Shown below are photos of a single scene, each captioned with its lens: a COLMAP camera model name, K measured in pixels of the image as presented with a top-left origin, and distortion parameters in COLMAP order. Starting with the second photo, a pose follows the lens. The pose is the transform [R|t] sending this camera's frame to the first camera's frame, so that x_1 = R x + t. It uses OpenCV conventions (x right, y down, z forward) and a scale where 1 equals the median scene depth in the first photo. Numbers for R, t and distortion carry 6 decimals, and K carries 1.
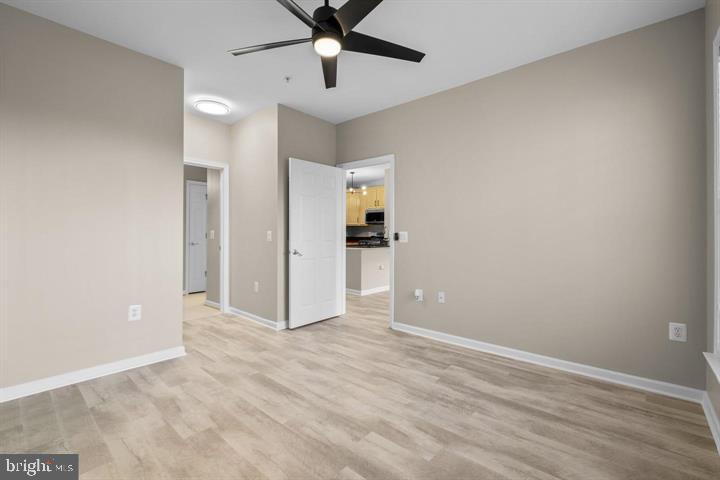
lens RADIAL K [[310.6, 0, 365.3], [0, 310.6, 233.5], [0, 0, 1]] dist [0.003369, -0.007035]
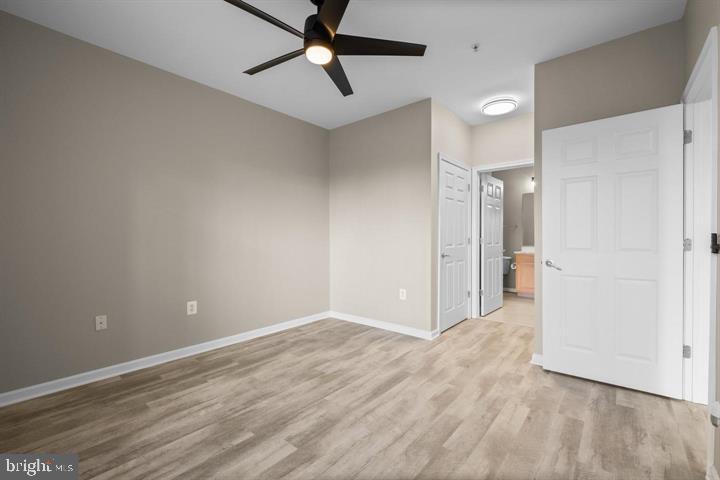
lens RADIAL K [[310.7, 0, 370.4], [0, 310.7, 240.7], [0, 0, 1]] dist [0.000656, -0.008088]
pose [[0.030548, 0.005395, -0.999519, 0.771416], [0.004686, 0.999974, 0.005540, 0.007109], [0.999522, -0.004853, 0.030522, 0.963436]]
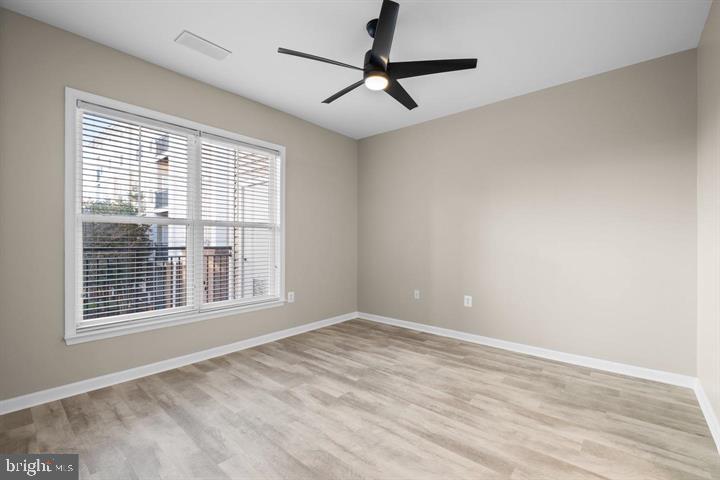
lens RADIAL K [[316.0, 0, 366.5], [0, 316.0, 241.3], [0, 0, 1]] dist [0.001363, -0.008128]
pose [[-0.999982, -0.005754, -0.001963, -0.073651], [-0.005757, 0.999982, 0.001389, -0.004951], [0.001955, 0.001400, -0.999997, 1.854599]]
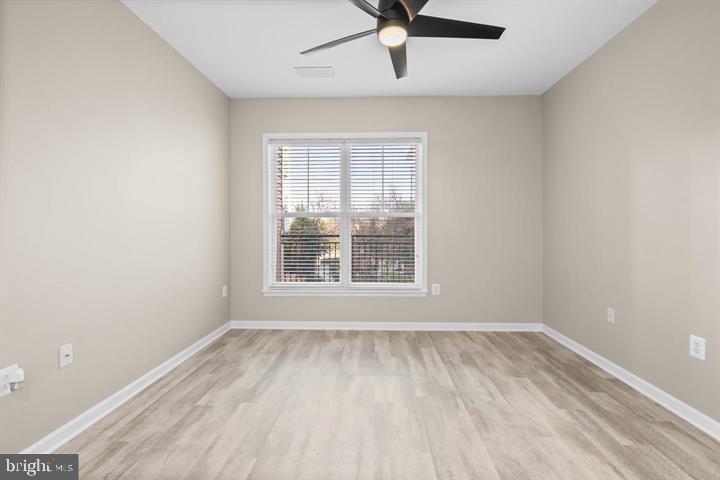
lens RADIAL K [[310.6, 0, 365.3], [0, 310.6, 233.5], [0, 0, 1]] dist [0.003369, -0.007035]
pose [[-0.620302, -0.010304, 0.784295, -0.692285], [-0.001940, 0.999931, 0.011603, -0.001927], [-0.784360, 0.005676, -0.620279, 1.405436]]
